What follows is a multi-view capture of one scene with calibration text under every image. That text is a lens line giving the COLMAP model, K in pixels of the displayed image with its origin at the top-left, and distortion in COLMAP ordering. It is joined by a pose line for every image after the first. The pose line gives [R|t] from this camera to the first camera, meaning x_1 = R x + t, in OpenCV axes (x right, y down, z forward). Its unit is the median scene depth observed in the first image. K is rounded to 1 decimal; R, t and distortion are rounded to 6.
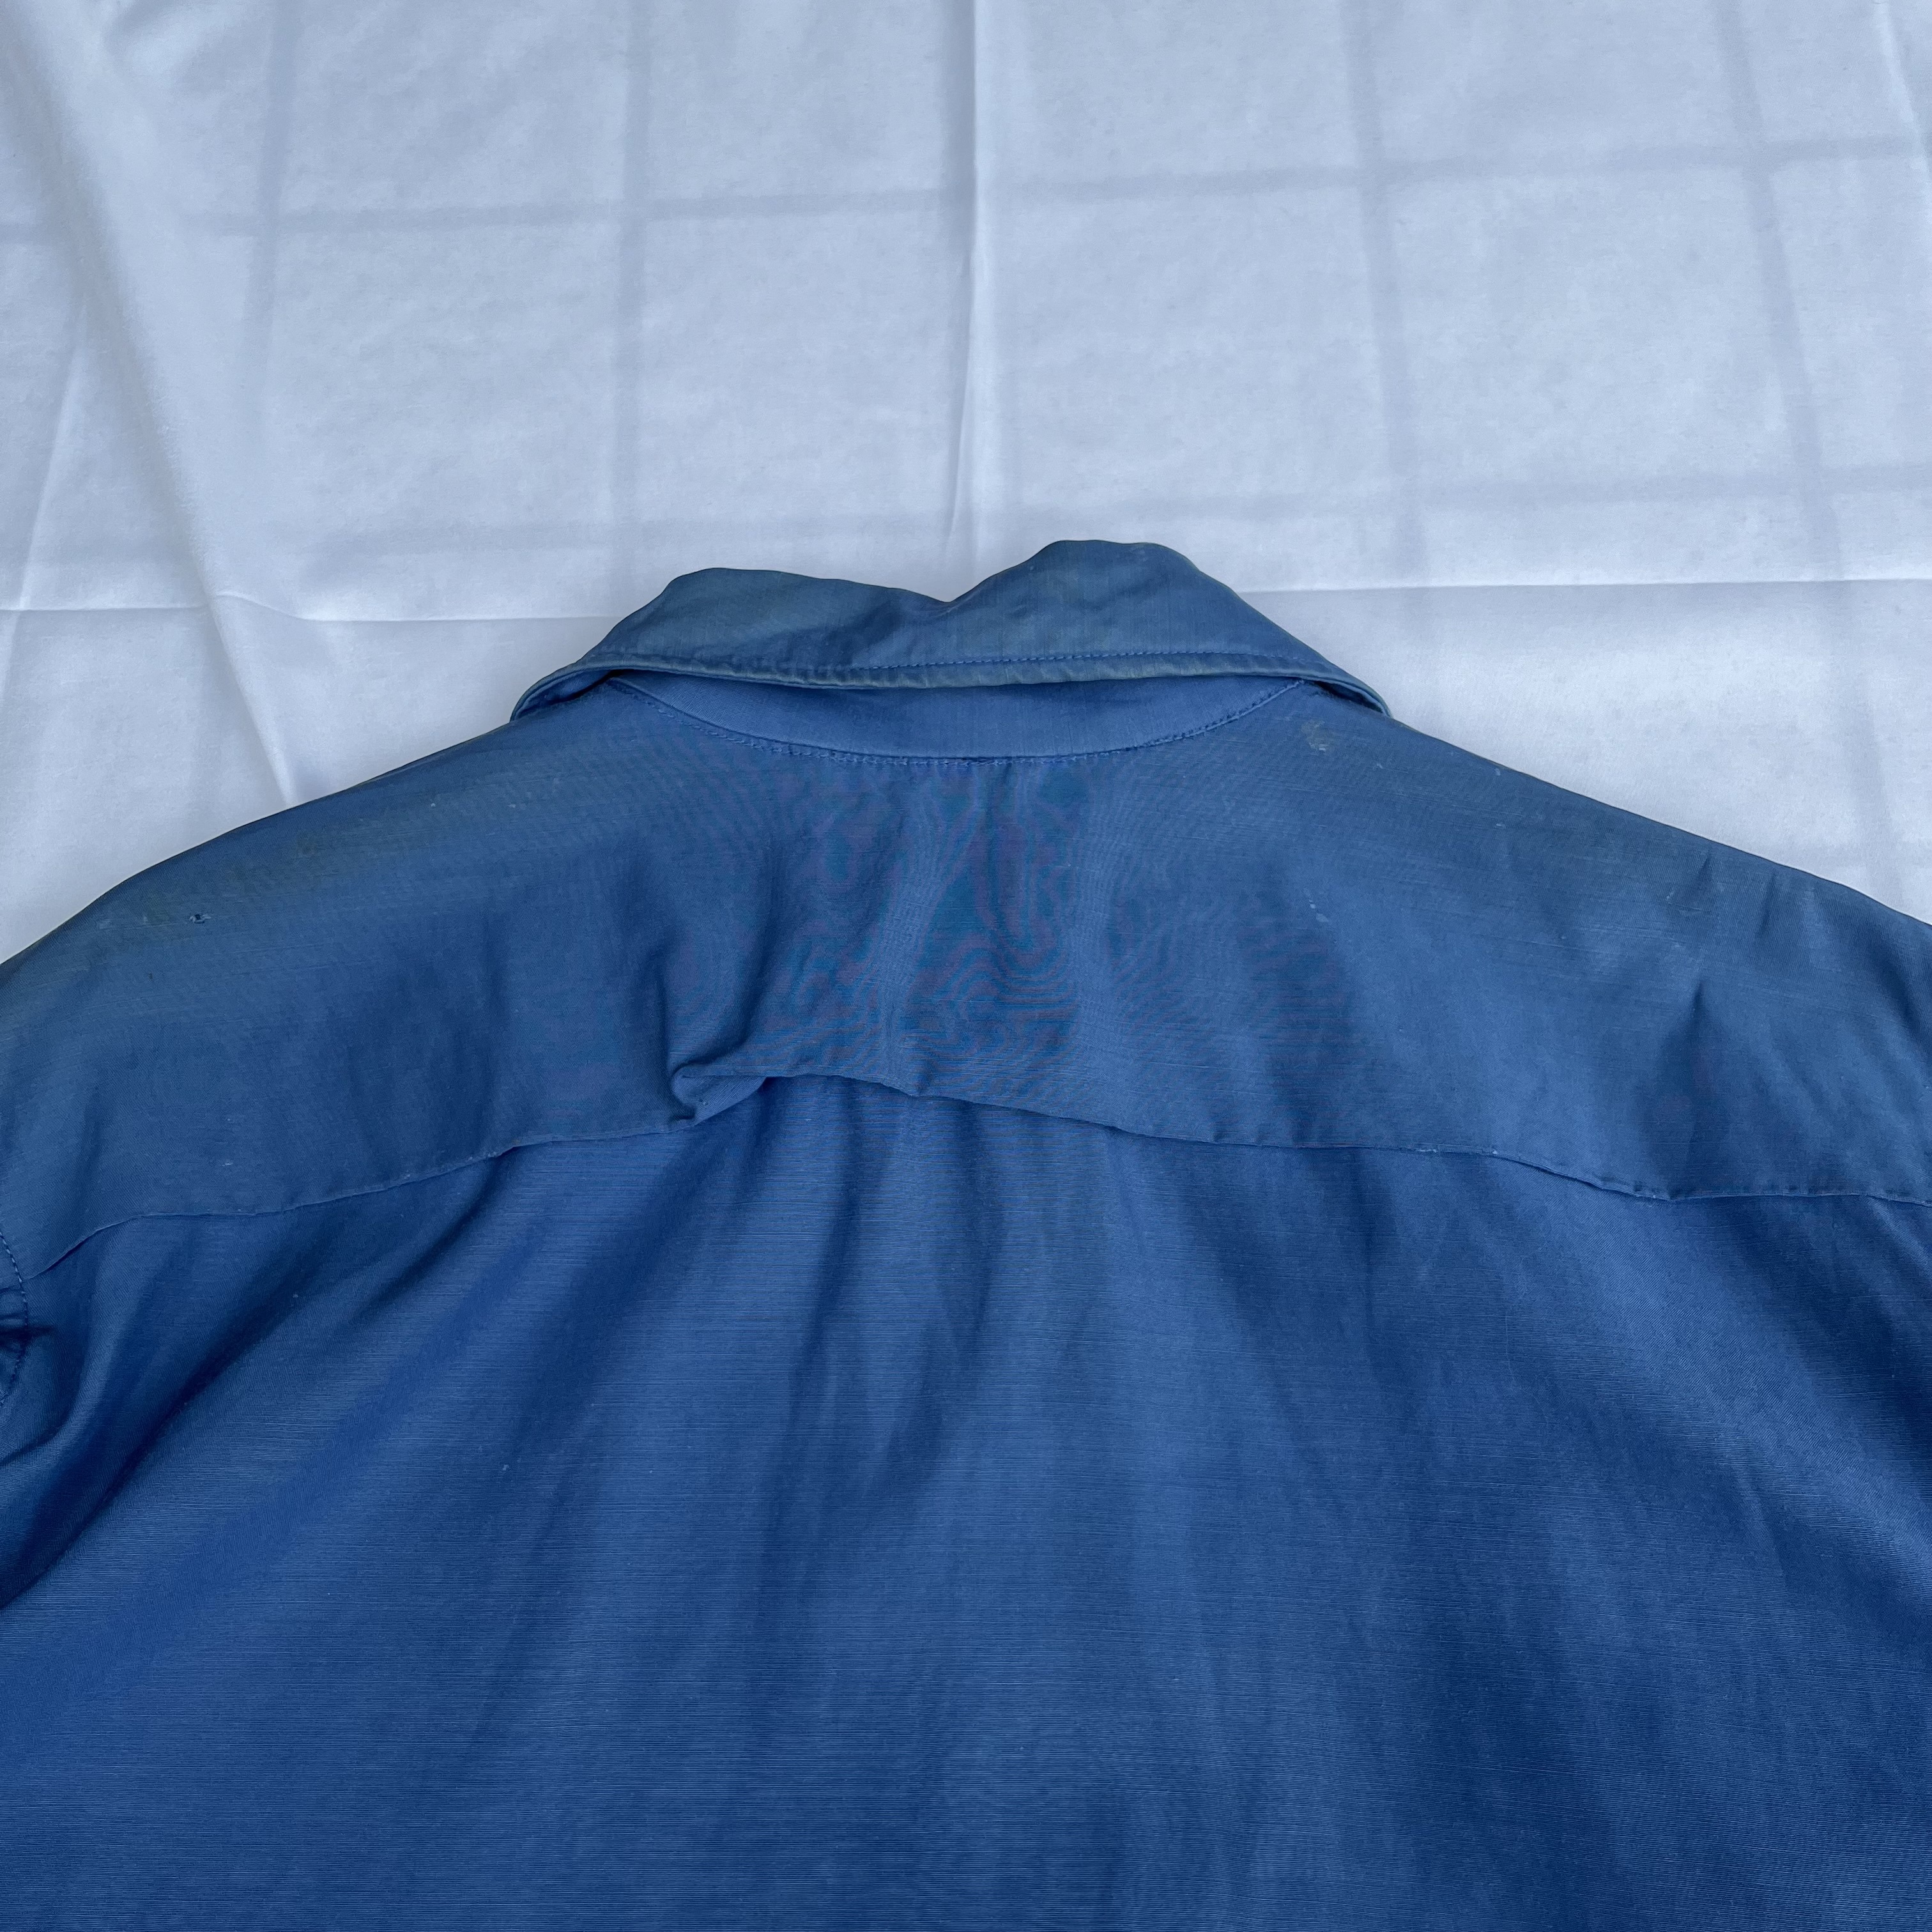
lens RADIAL K [[1886.8, 0, 966.0], [0, 1886.8, 966.0], [0, 0, 1]] dist [0.011984, -0.009691]
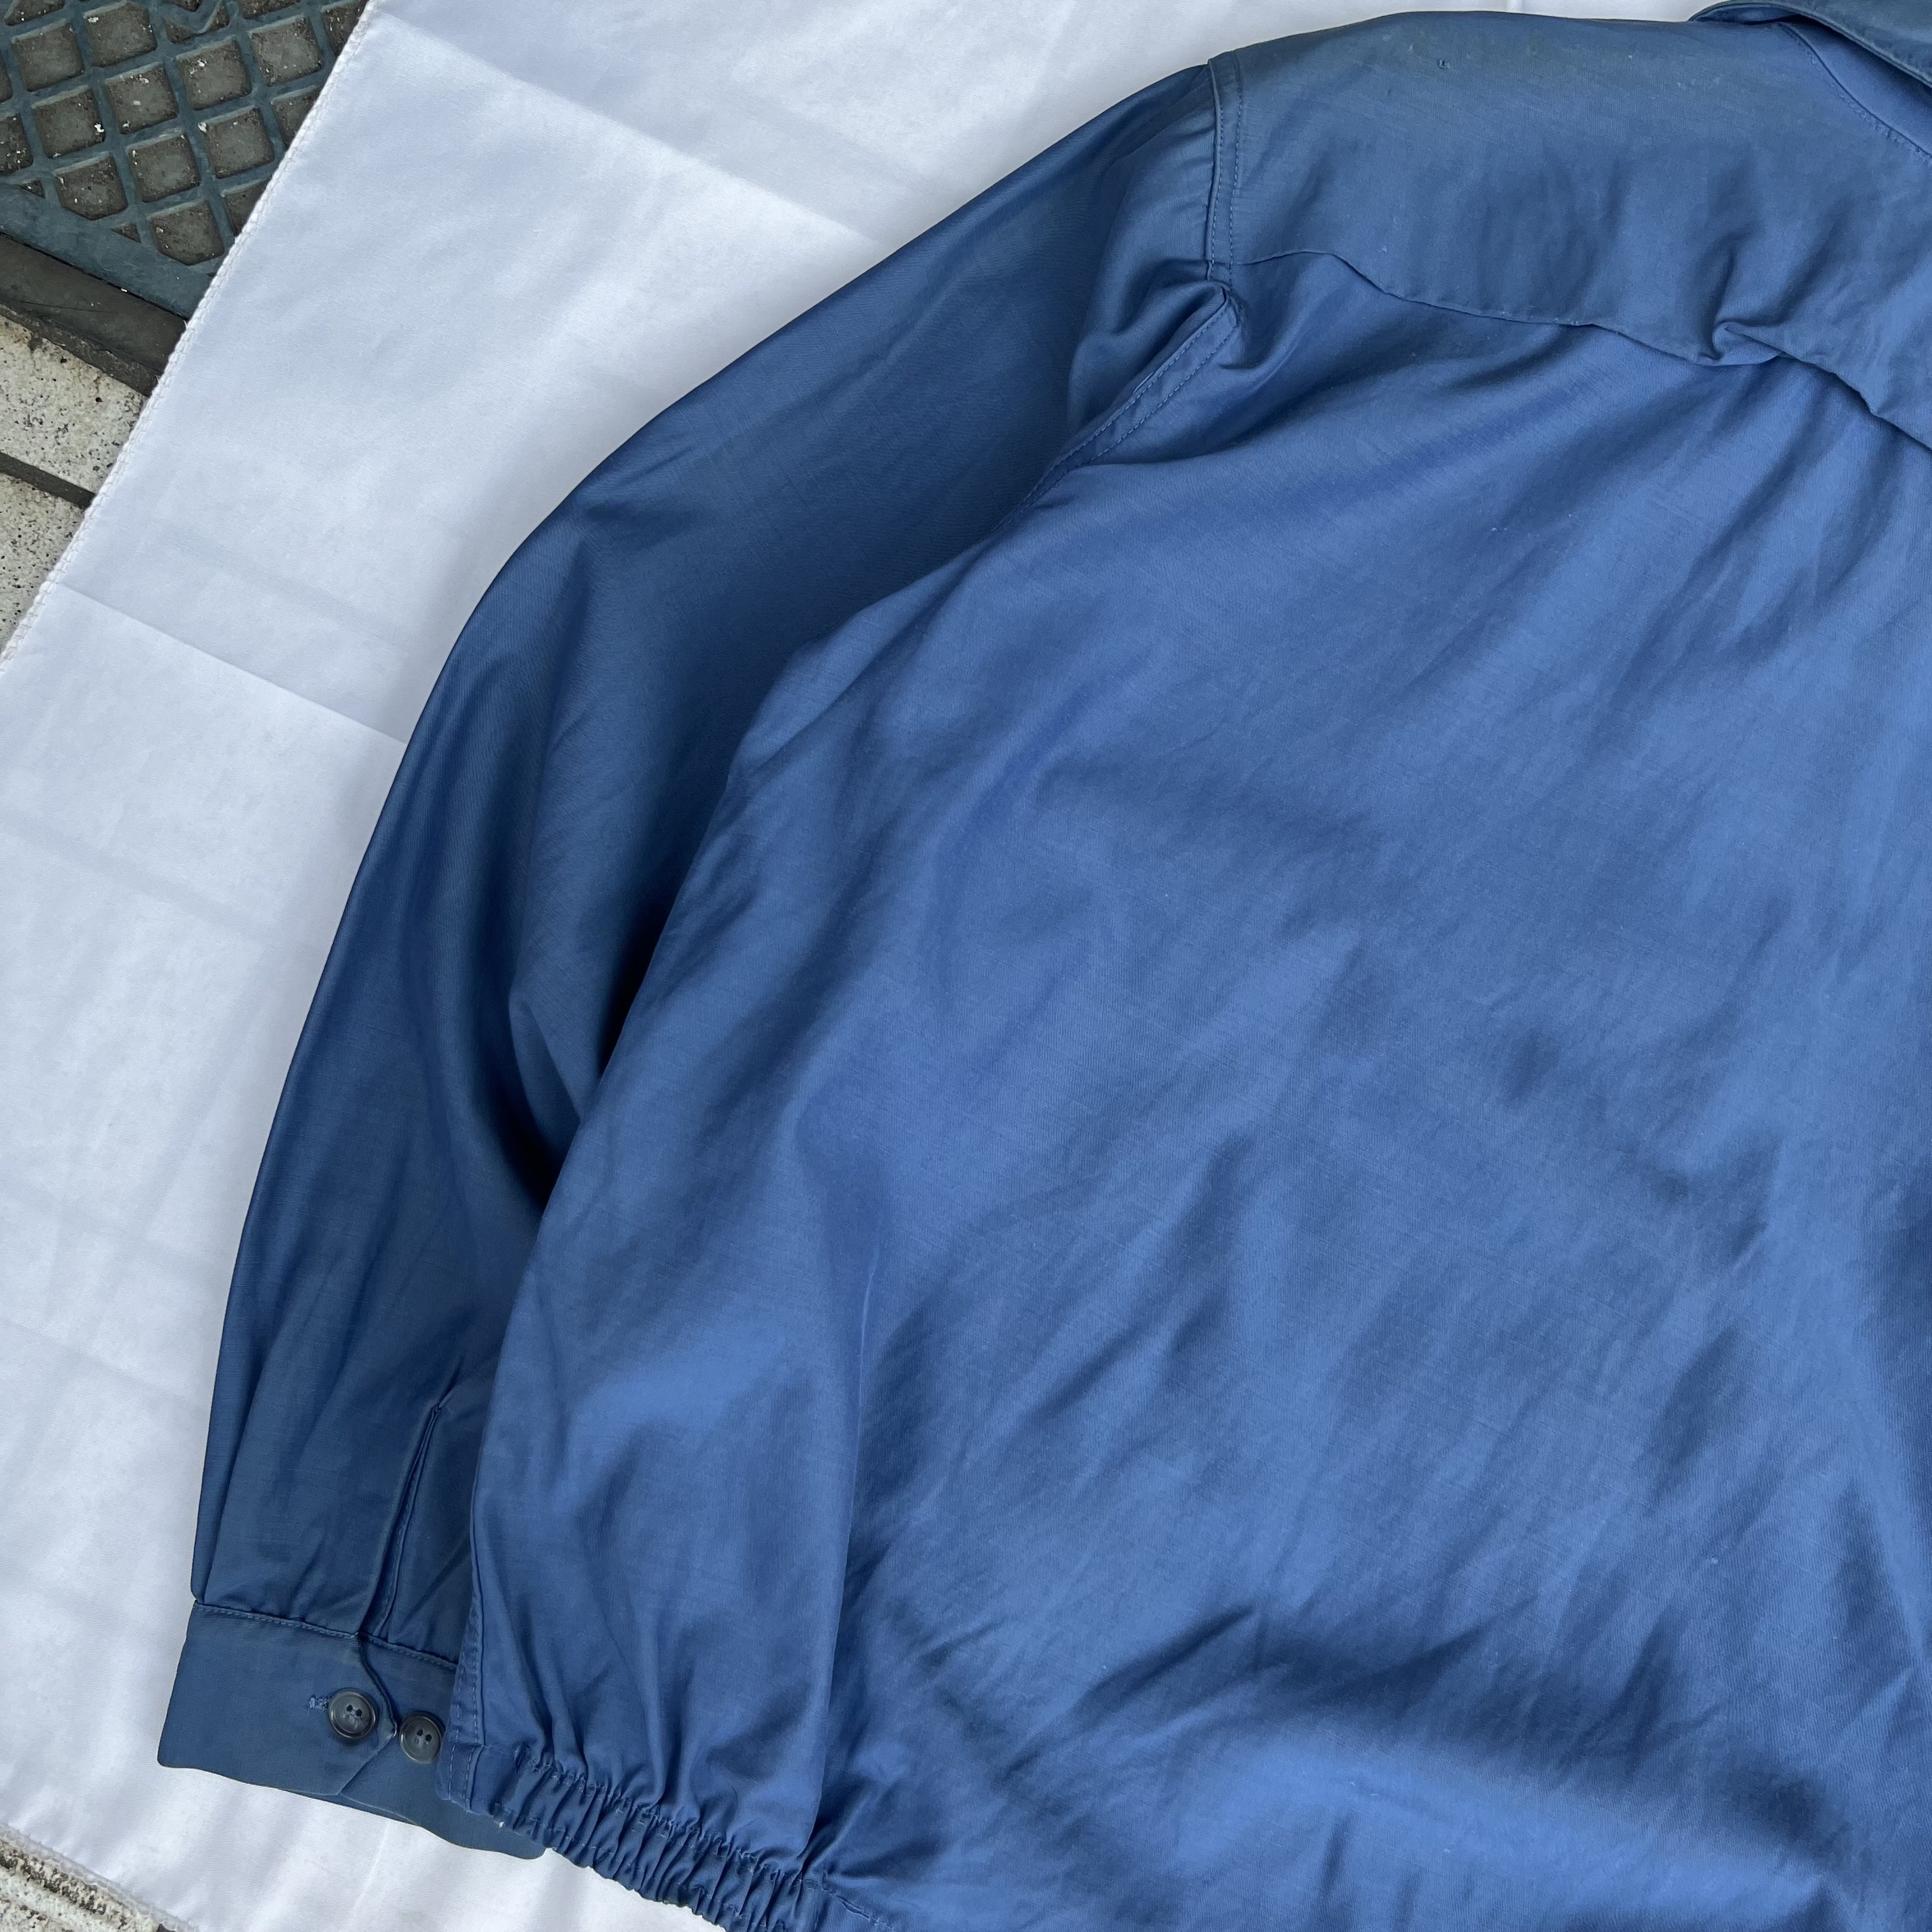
lens RADIAL K [[1904.8, 0, 966.0], [0, 1904.8, 966.0], [0, 0, 1]] dist [0.024701, -0.022558]
pose [[0.899318, 0.437220, -0.008186, -0.430318], [-0.422401, 0.873377, 0.242468, 0.357923], [0.113161, -0.214598, 0.970125, -0.514458]]
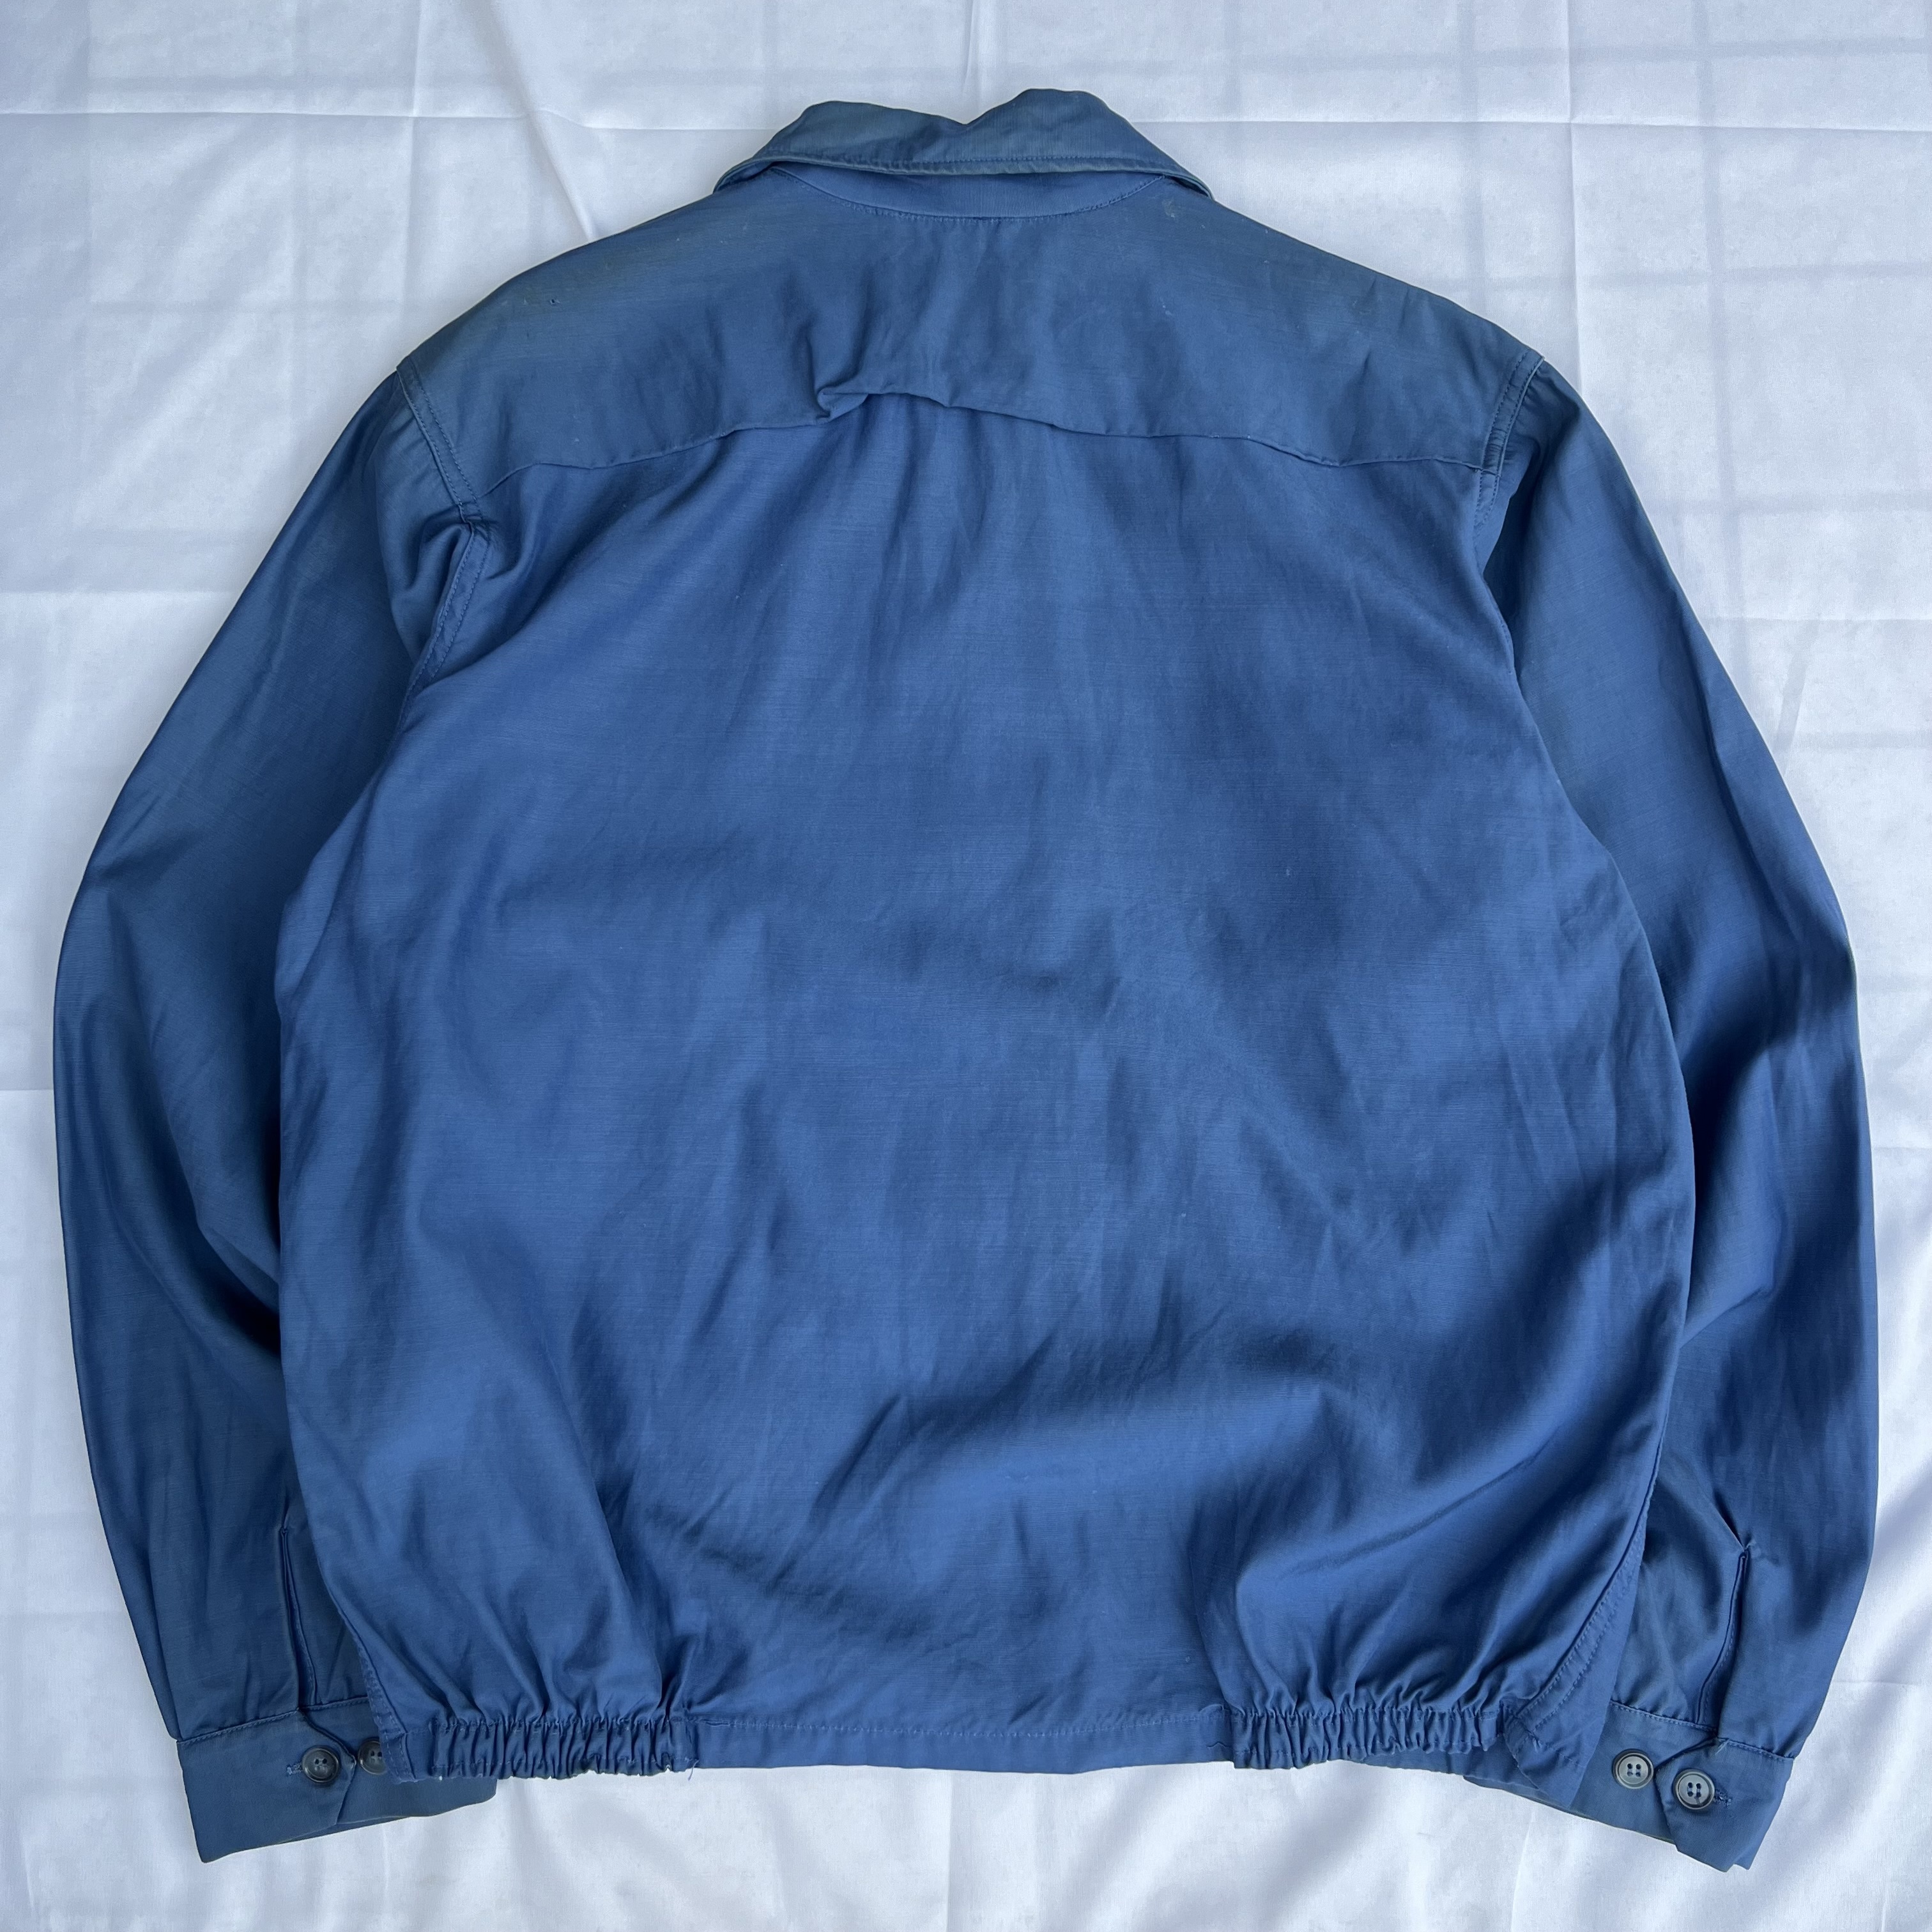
lens RADIAL K [[1904.8, 0, 966.0], [0, 1904.8, 966.0], [0, 0, 1]] dist [0.024701, -0.022558]
pose [[0.999448, 0.007941, 0.032261, -0.064753], [-0.014815, 0.975654, 0.218816, 0.194556], [-0.029738, -0.219173, 0.975233, -0.969733]]
